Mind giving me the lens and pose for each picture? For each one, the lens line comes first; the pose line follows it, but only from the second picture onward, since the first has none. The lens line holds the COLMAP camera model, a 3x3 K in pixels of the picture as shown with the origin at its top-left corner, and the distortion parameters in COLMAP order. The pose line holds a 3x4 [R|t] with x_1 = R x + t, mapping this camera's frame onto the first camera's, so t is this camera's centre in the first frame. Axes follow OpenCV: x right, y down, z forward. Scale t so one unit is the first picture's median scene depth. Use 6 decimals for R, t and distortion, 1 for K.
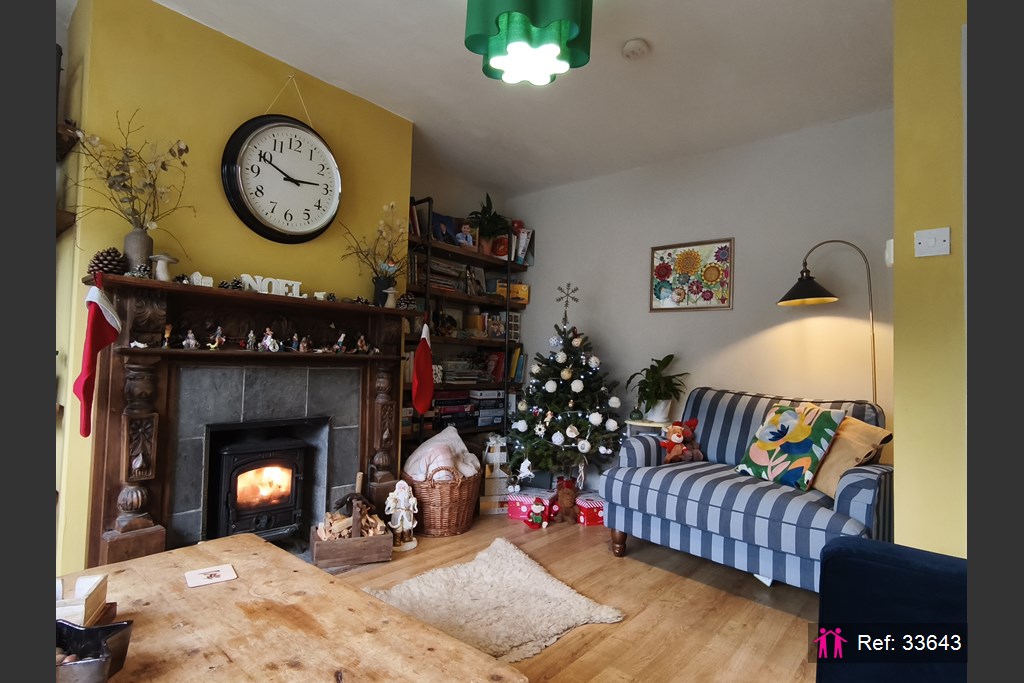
lens RADIAL K [[522.8, 0, 512.0], [0, 522.8, 341.5], [0, 0, 1]] dist [-0.003224, 0.000254]
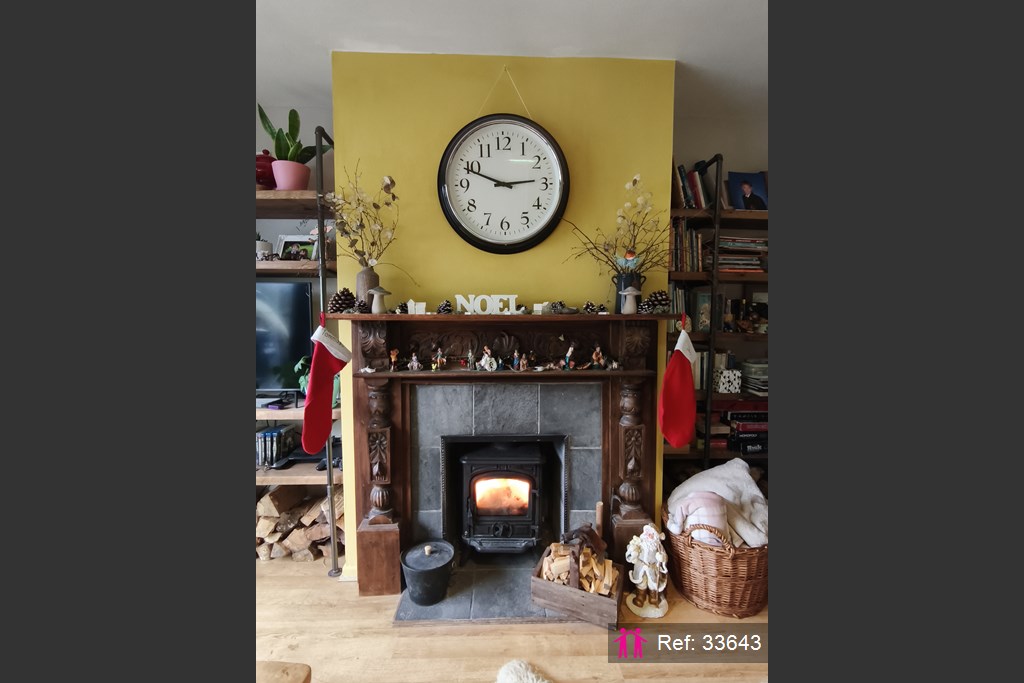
lens RADIAL K [[386.9, 0, 512.0], [0, 386.9, 341.5], [0, 0, 1]] dist [-0.001533, -0.000043]
pose [[0.667179, 0.022621, -0.744554, 0.099166], [0.046491, 0.996326, 0.071930, -0.080495], [0.743445, -0.082605, 0.663676, 0.529613]]
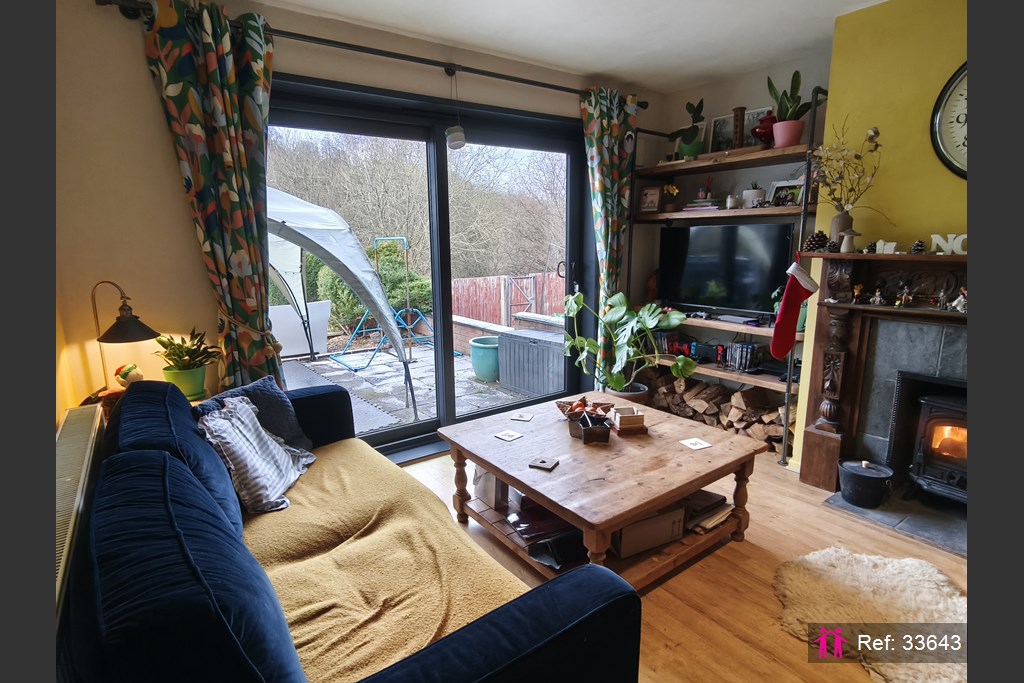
lens RADIAL K [[522.8, 0, 512.0], [0, 522.8, 341.5], [0, 0, 1]] dist [-0.003224, 0.000254]
pose [[-0.241178, 0.162344, -0.956806, 0.630067], [0.042637, 0.986730, 0.156674, -0.107414], [0.969544, -0.003009, -0.244899, 0.412349]]
